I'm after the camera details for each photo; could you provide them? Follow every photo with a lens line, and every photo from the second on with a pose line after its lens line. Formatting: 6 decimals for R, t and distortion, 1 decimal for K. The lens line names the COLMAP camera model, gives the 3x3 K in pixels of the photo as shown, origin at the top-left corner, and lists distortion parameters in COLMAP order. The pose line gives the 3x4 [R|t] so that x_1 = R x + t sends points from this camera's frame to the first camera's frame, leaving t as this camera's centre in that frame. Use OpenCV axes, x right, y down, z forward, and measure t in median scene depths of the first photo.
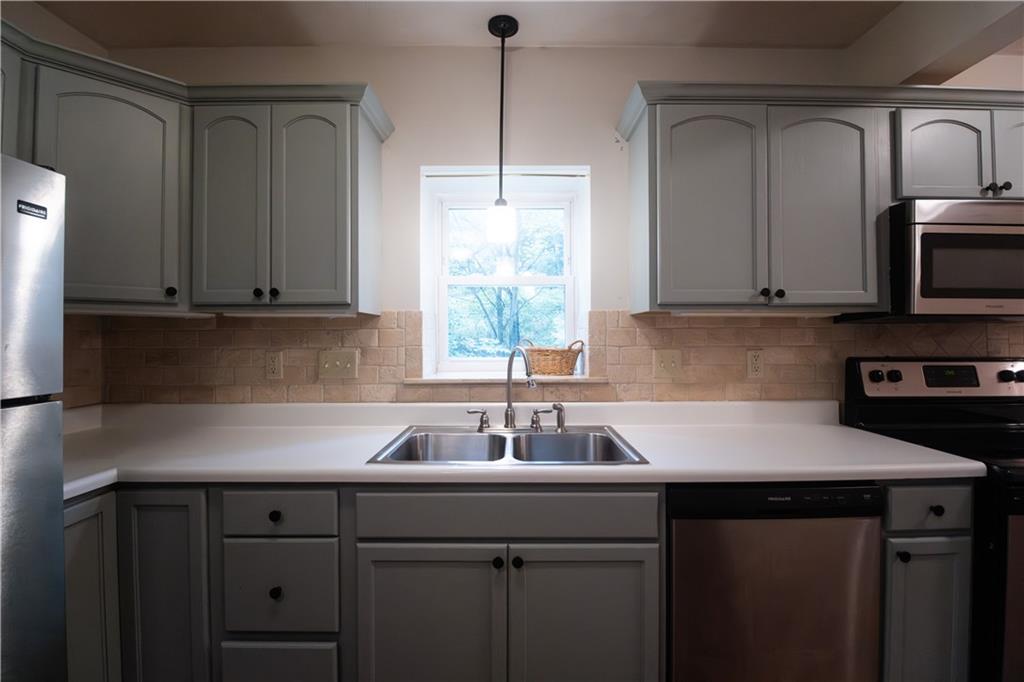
lens RADIAL K [[453.5, 0, 518.1], [0, 453.5, 334.8], [0, 0, 1]] dist [-0.001825, -0.011064]
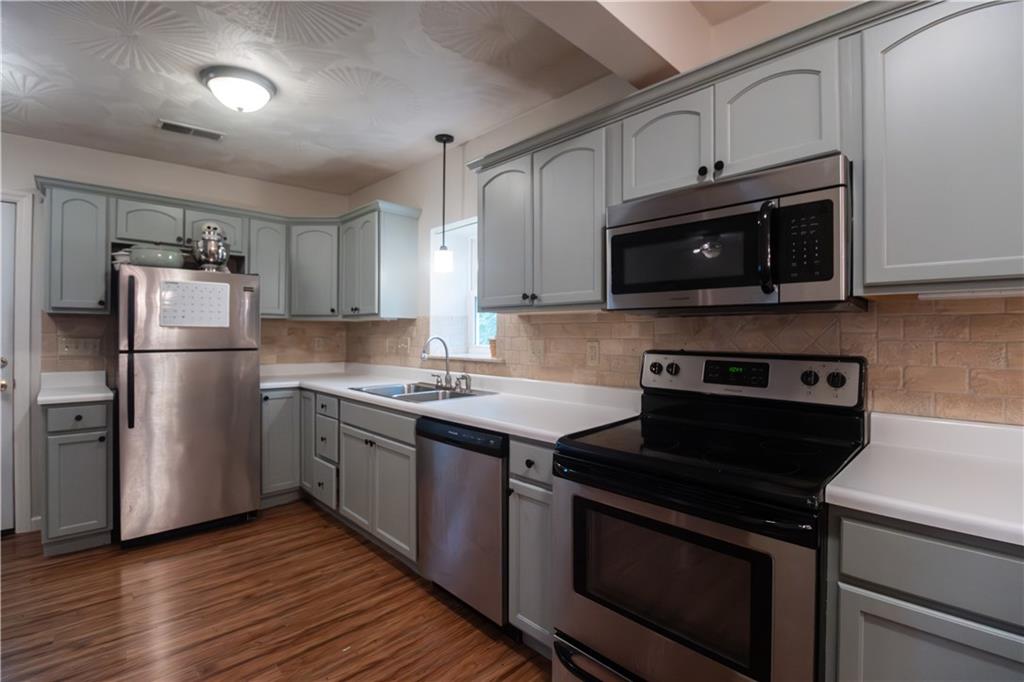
lens RADIAL K [[453.5, 0, 518.1], [0, 453.5, 334.8], [0, 0, 1]] dist [-0.001825, -0.011064]
pose [[0.707106, 0.005822, -0.707084, 1.318329], [-0.002284, 0.999980, 0.005950, 0.009600], [0.707104, -0.002593, 0.707105, 0.036026]]
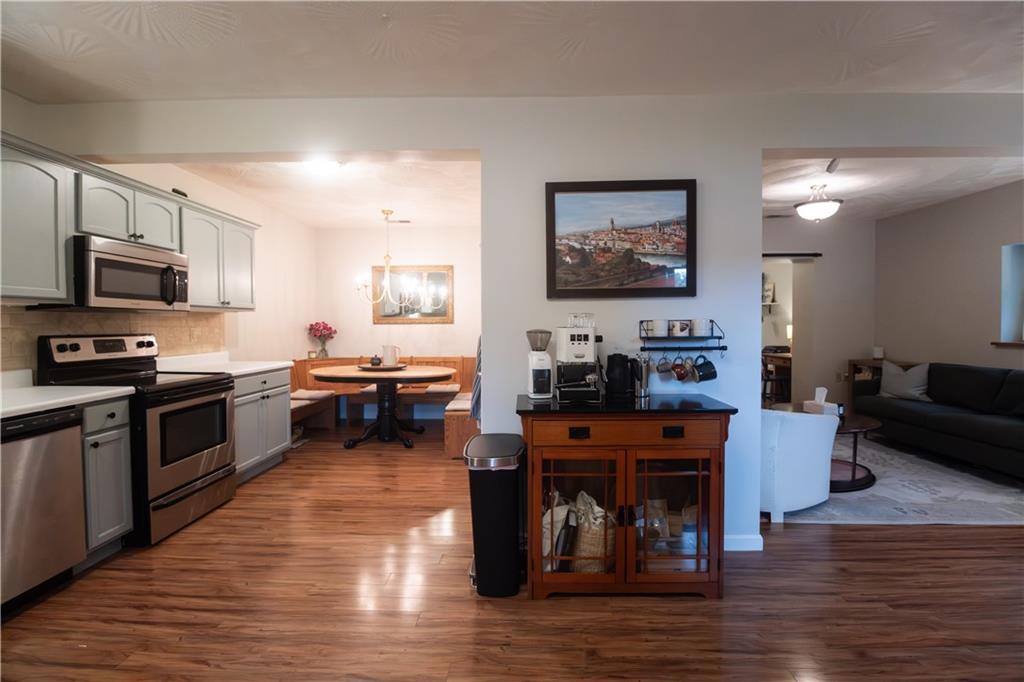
lens RADIAL K [[453.5, 0, 518.1], [0, 453.5, 334.8], [0, 0, 1]] dist [-0.001825, -0.011064]
pose [[0.027541, -0.019198, 0.999436, -0.606048], [0.000061, 0.999816, 0.019204, 0.021998], [-0.999621, -0.000468, 0.027537, -0.508023]]
